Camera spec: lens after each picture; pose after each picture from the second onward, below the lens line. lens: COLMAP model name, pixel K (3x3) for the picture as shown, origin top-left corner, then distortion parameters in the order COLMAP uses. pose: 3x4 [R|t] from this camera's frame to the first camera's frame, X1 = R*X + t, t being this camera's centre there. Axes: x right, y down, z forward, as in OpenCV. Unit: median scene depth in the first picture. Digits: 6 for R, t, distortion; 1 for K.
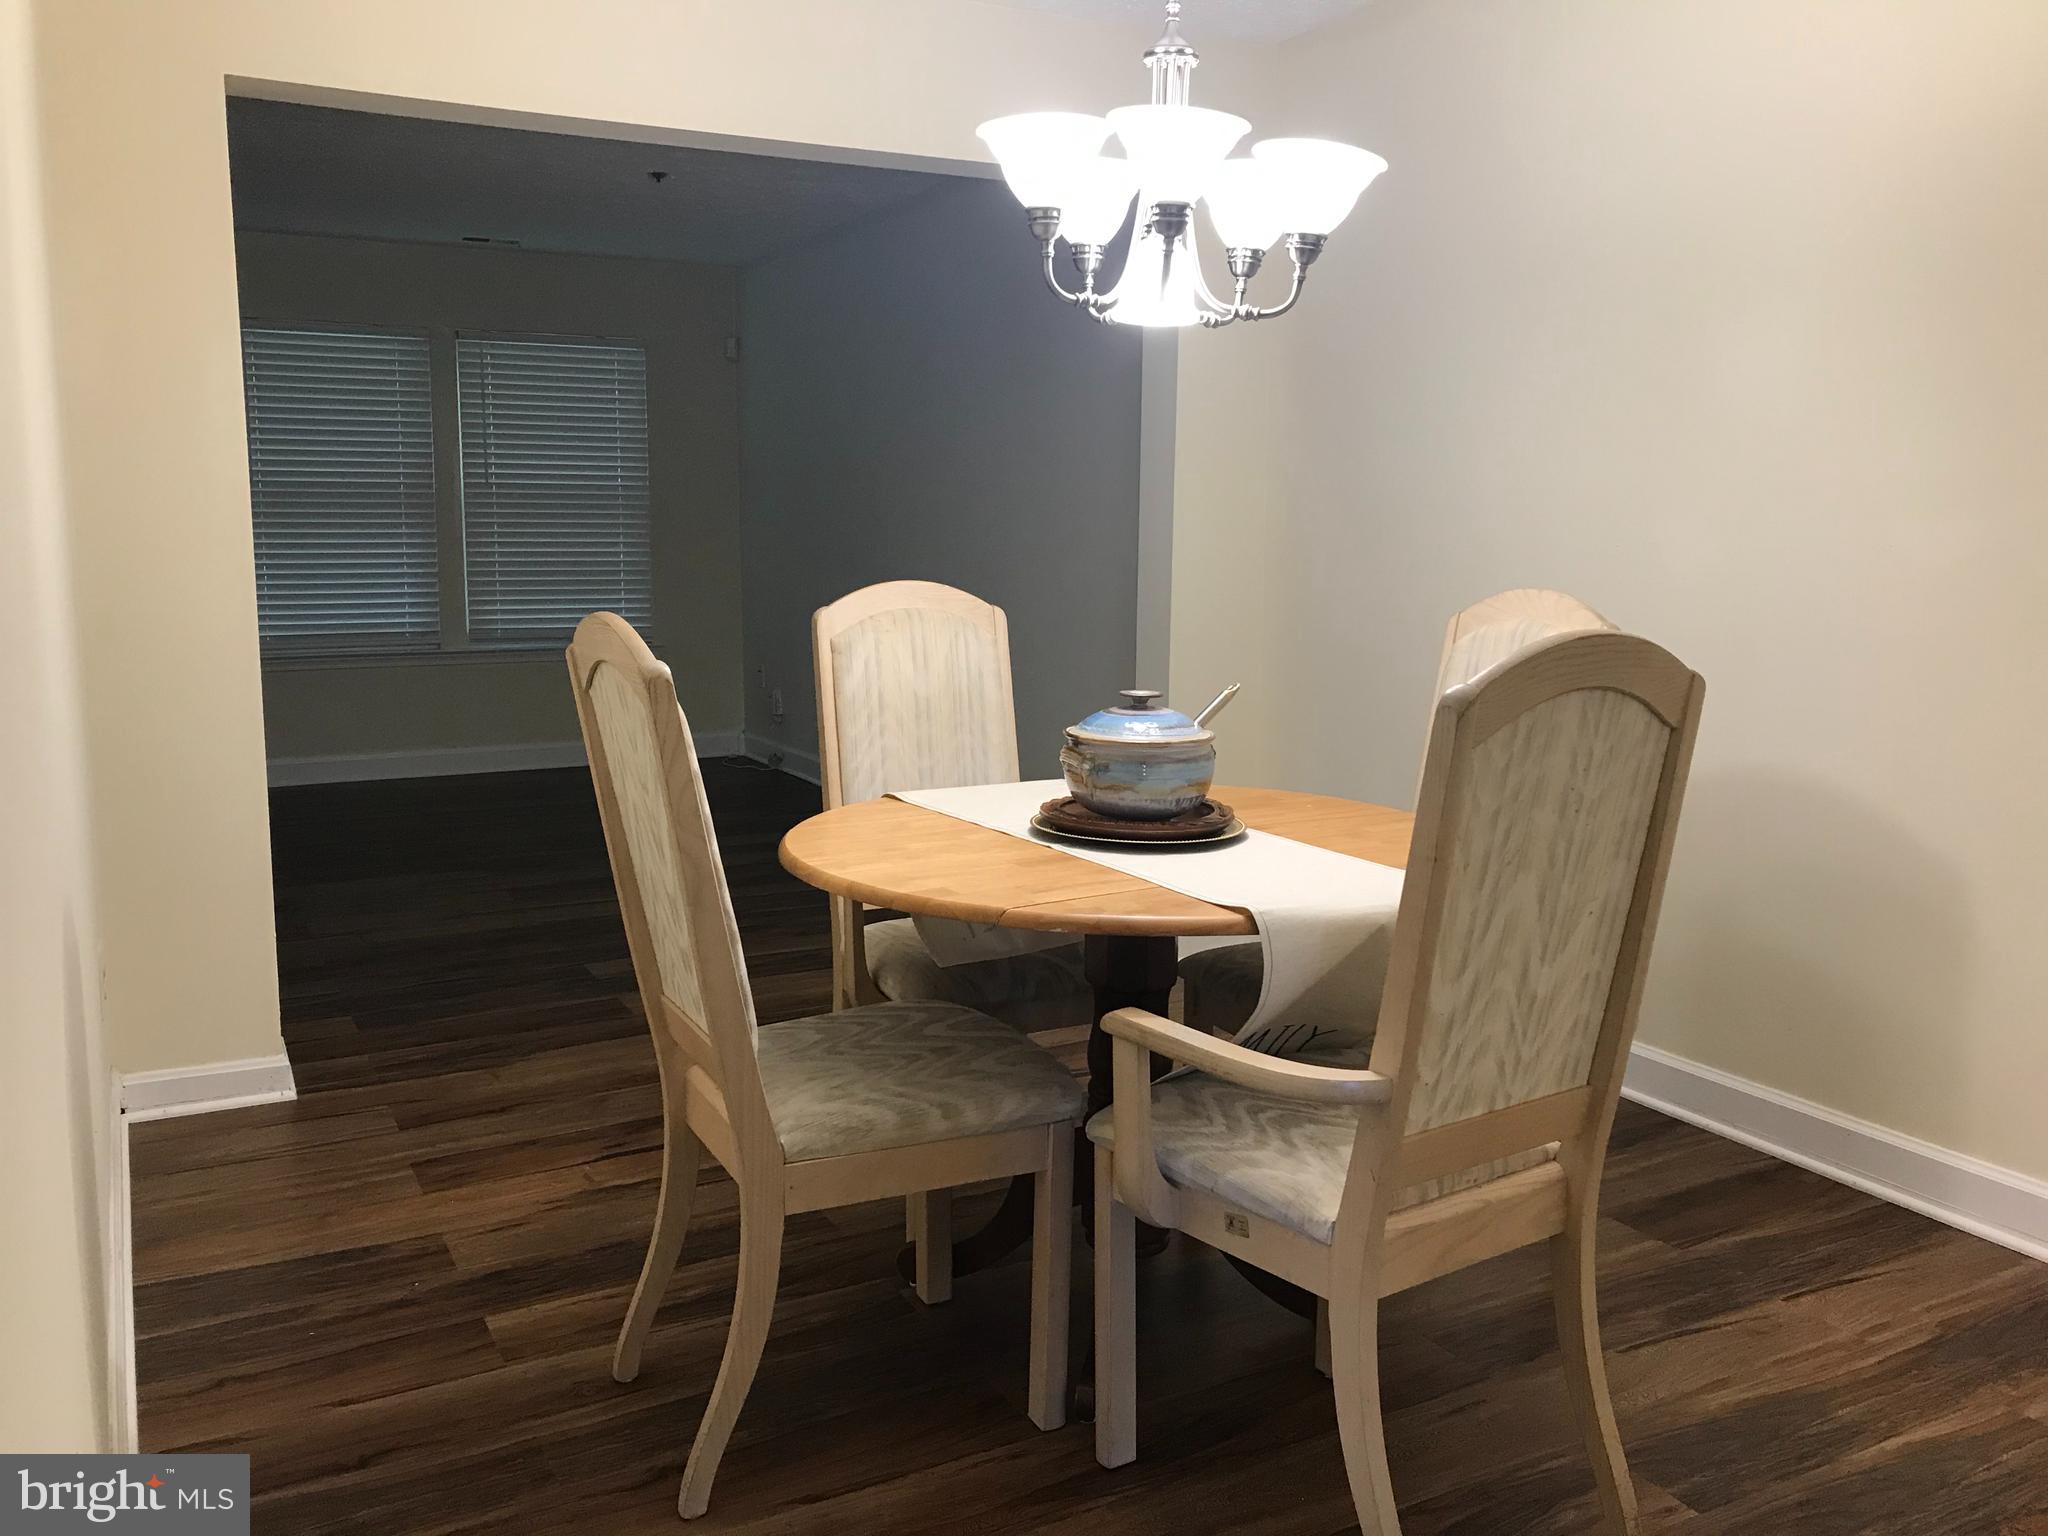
lens RADIAL K [[1647.6, 0, 1029.0], [0, 1647.6, 744.3], [0, 0, 1]] dist [0.051251, -0.075466]
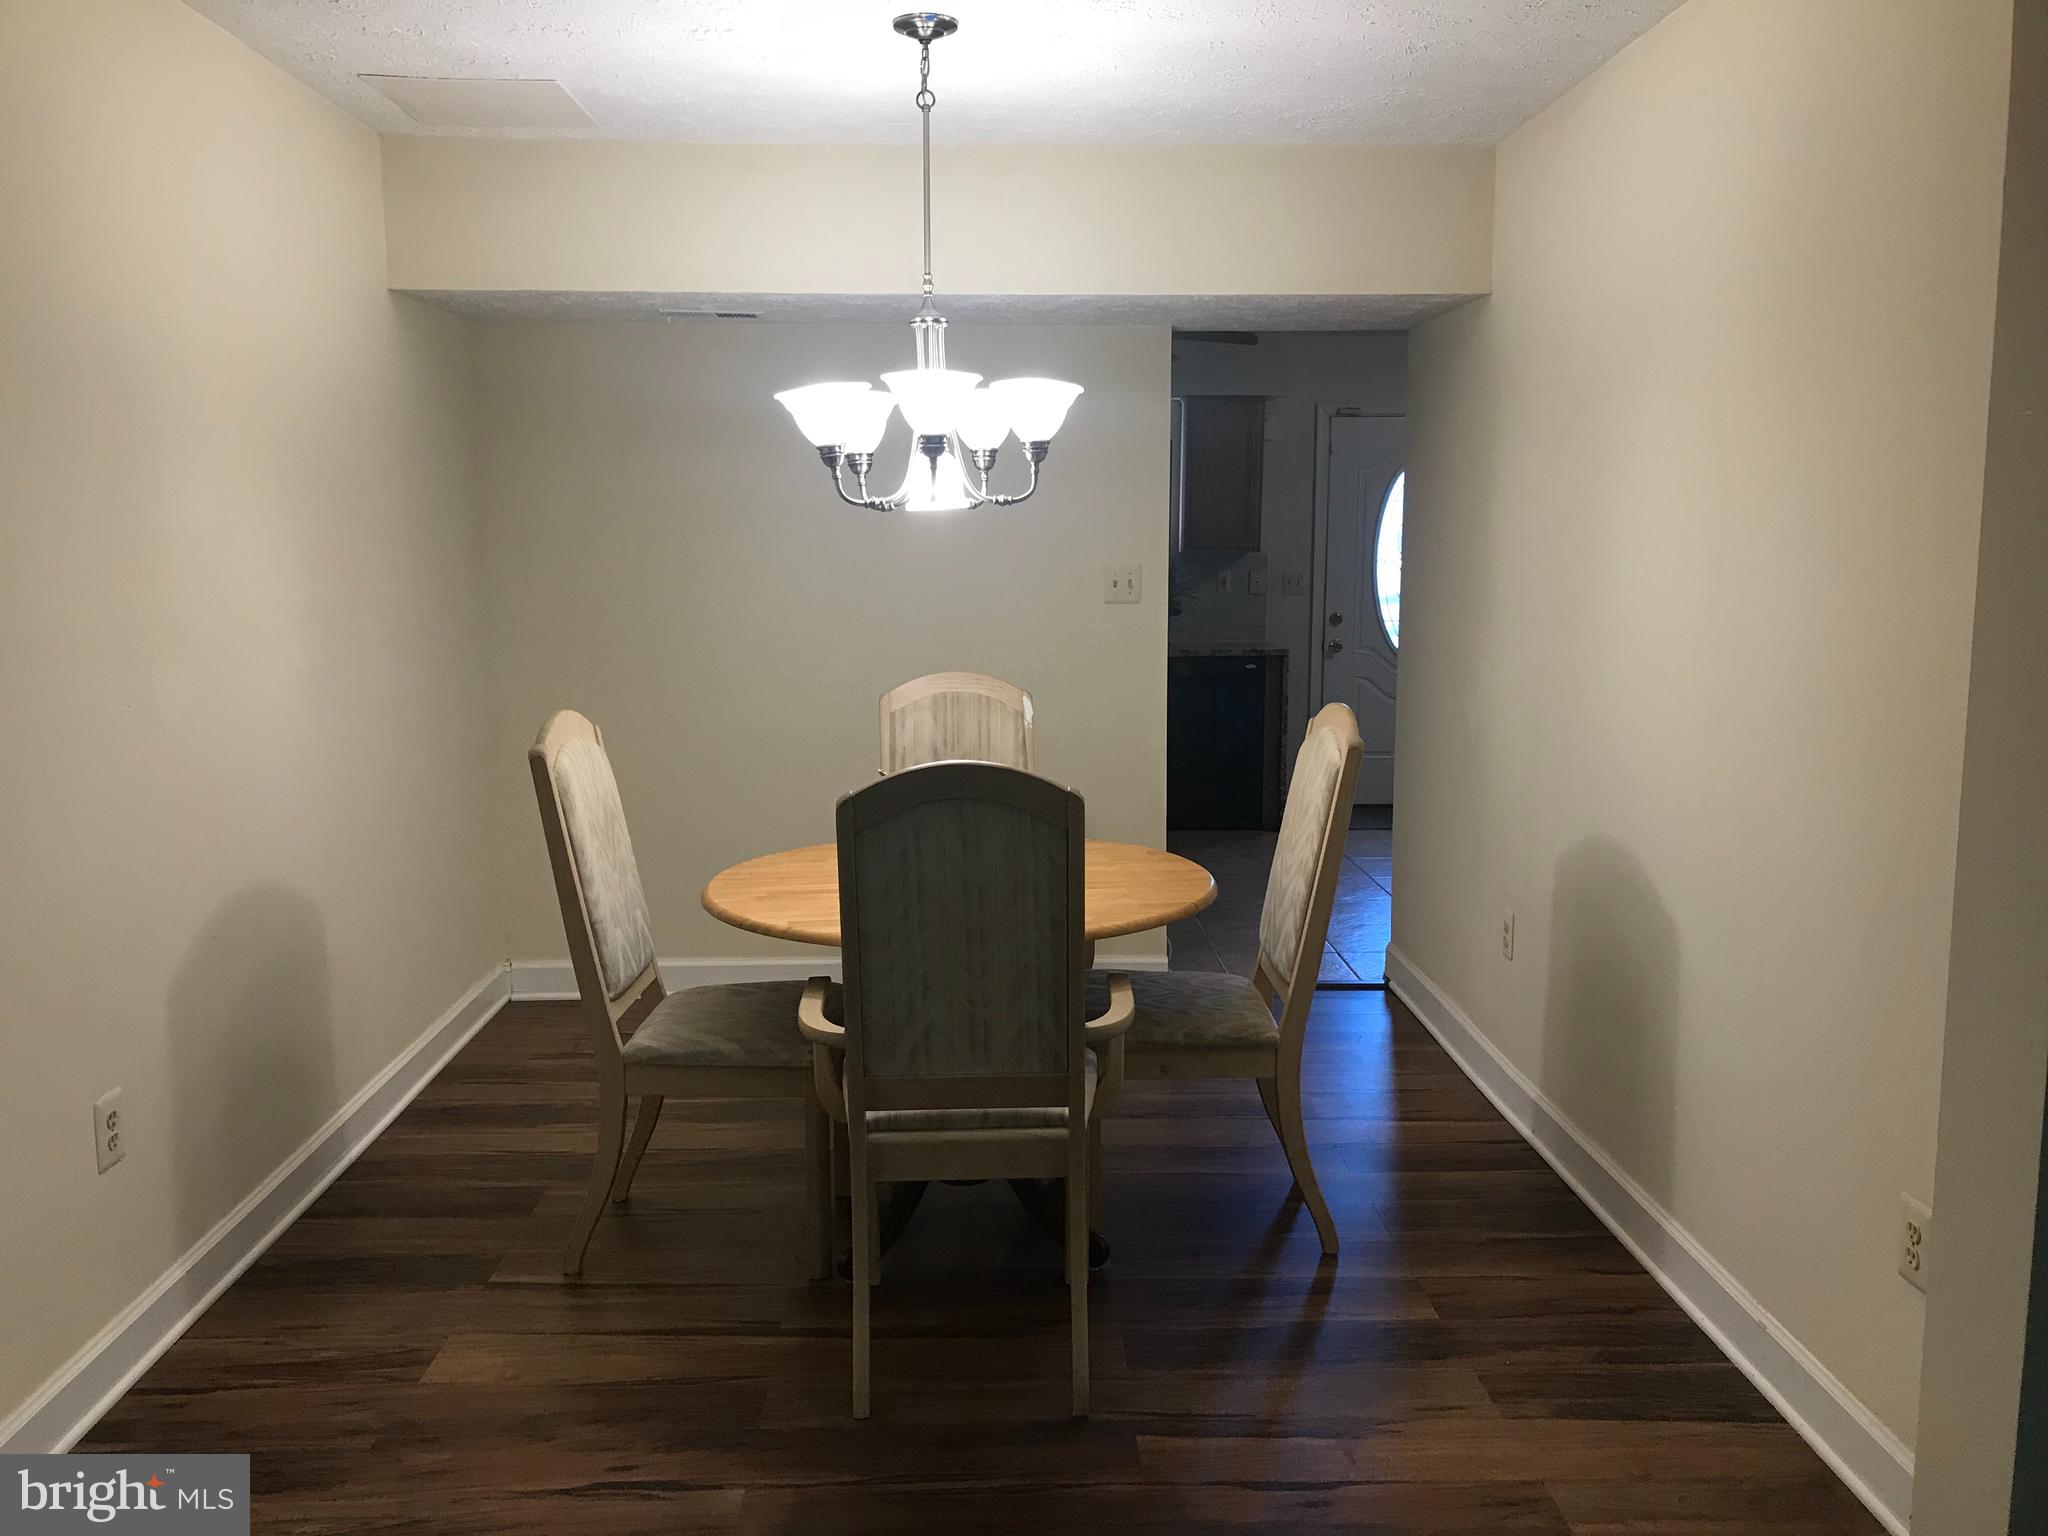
lens RADIAL K [[1657.4, 0, 1025.9], [0, 1657.4, 739.7], [0, 0, 1]] dist [-0.001245, -0.002016]
pose [[-0.893379, -0.058622, 0.445462, -0.514745], [0.062261, 0.965734, 0.251953, -0.346690], [-0.444968, 0.252825, -0.859117, 1.859864]]
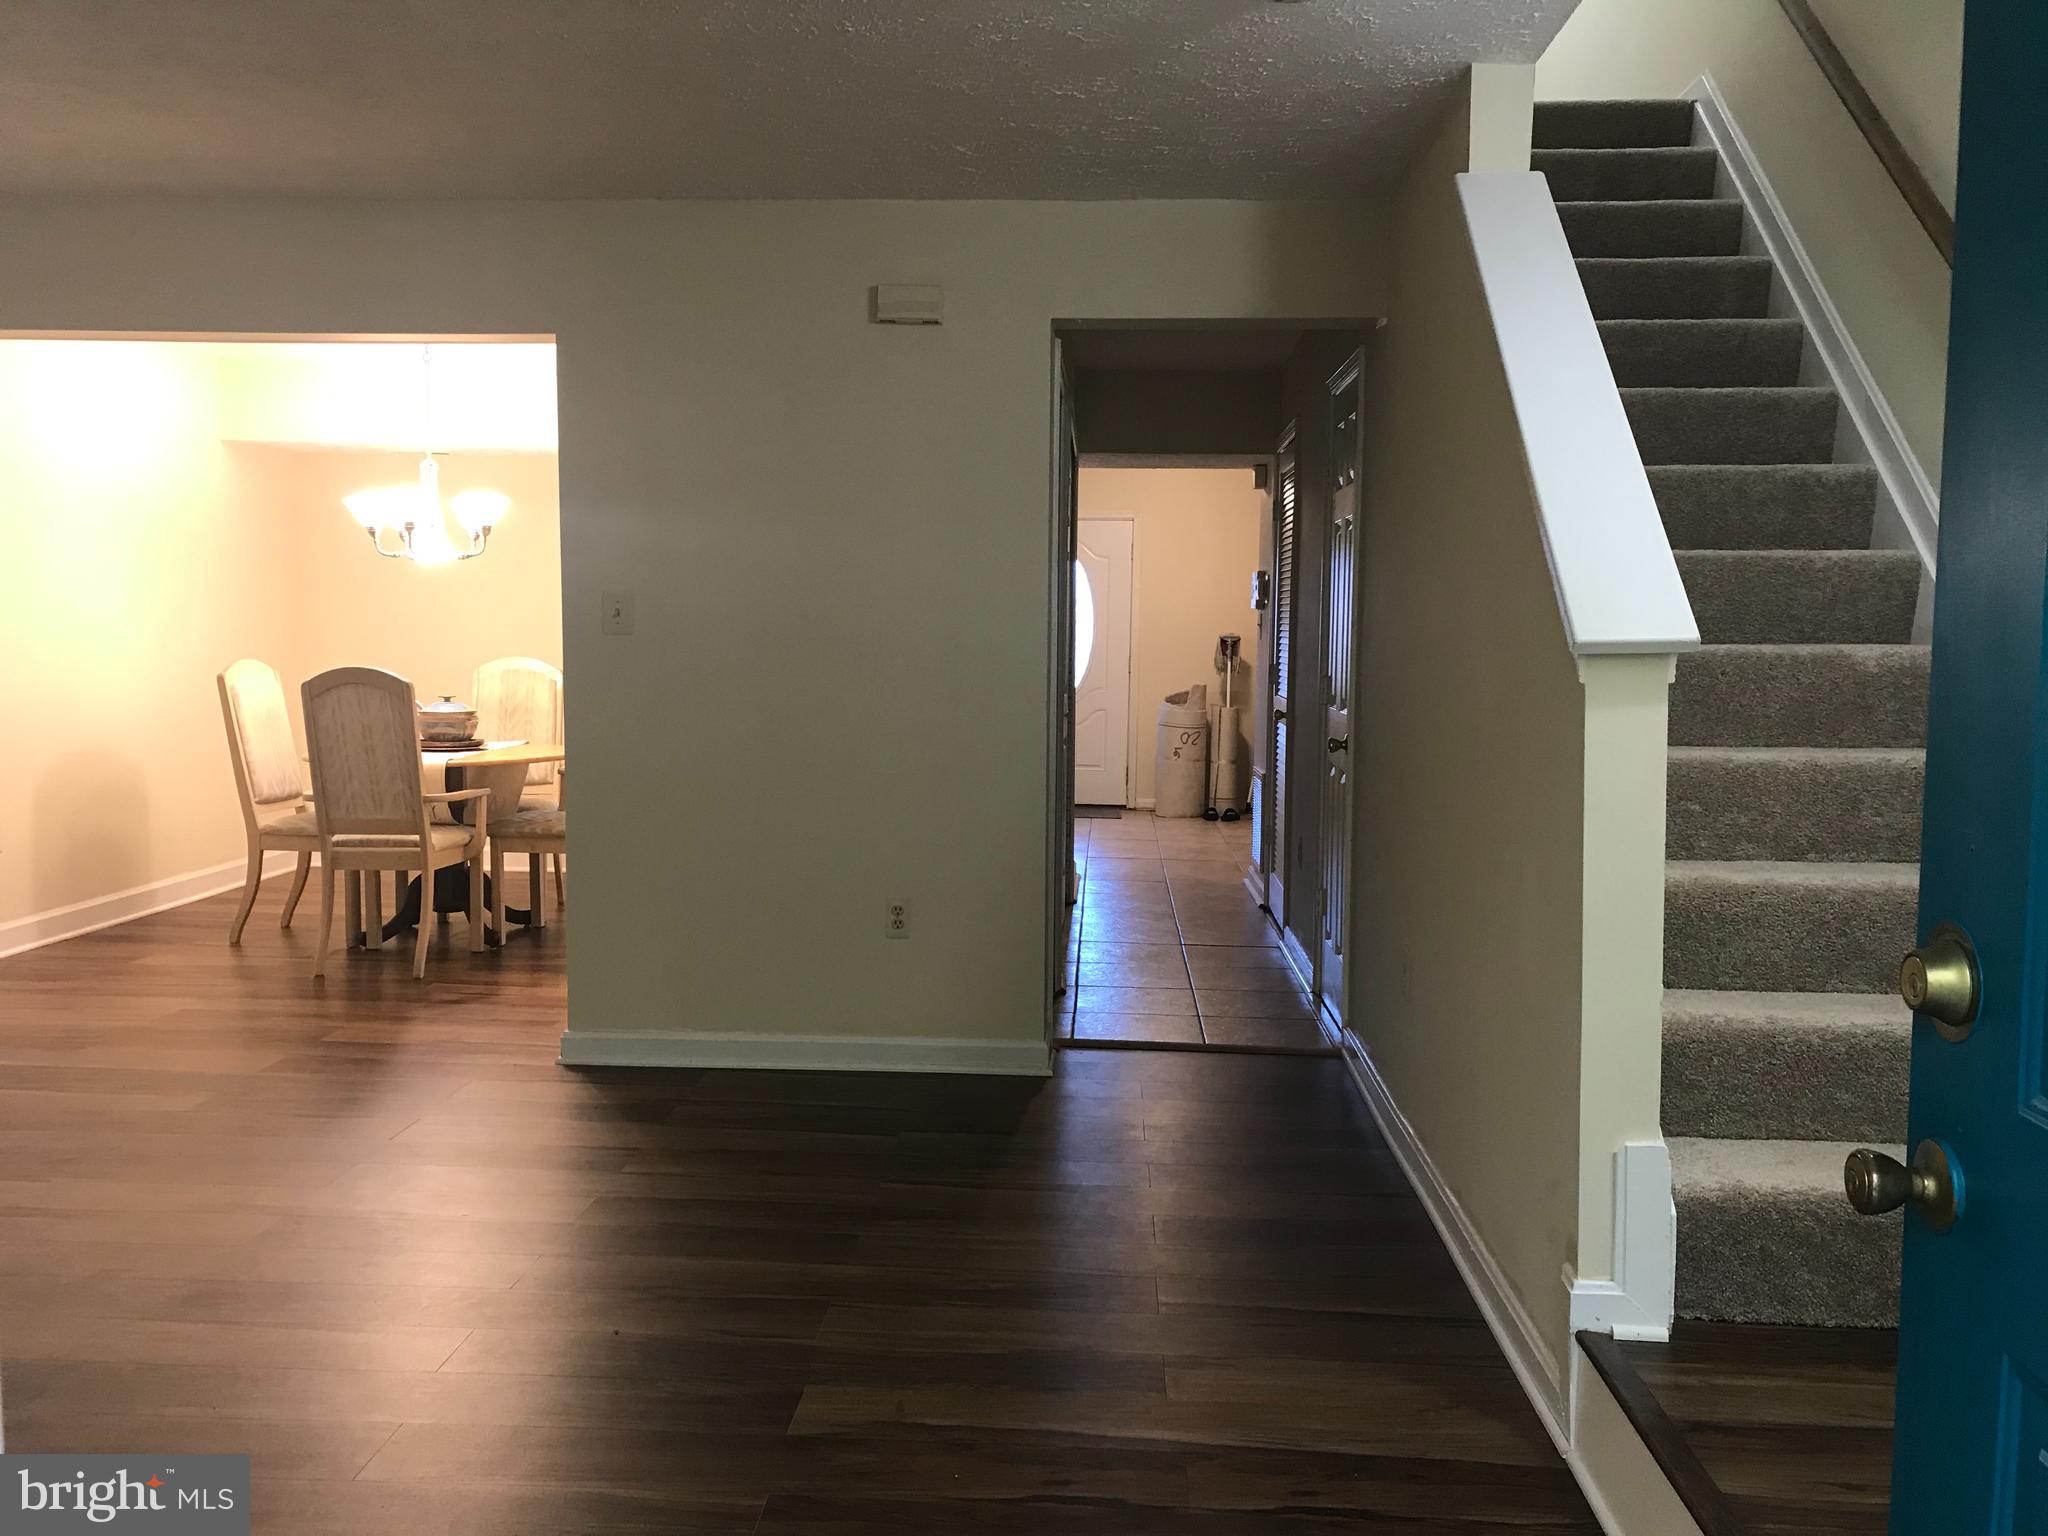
lens RADIAL K [[1655.3, 0, 1024.0], [0, 1655.3, 768.0], [0, 0, 1]] dist [-0.004238, 0.002206]
pose [[-0.851989, -0.059012, 0.520224, -1.833152], [0.059903, 0.976115, 0.208831, -0.359574], [-0.520122, 0.209085, -0.828104, 2.370176]]
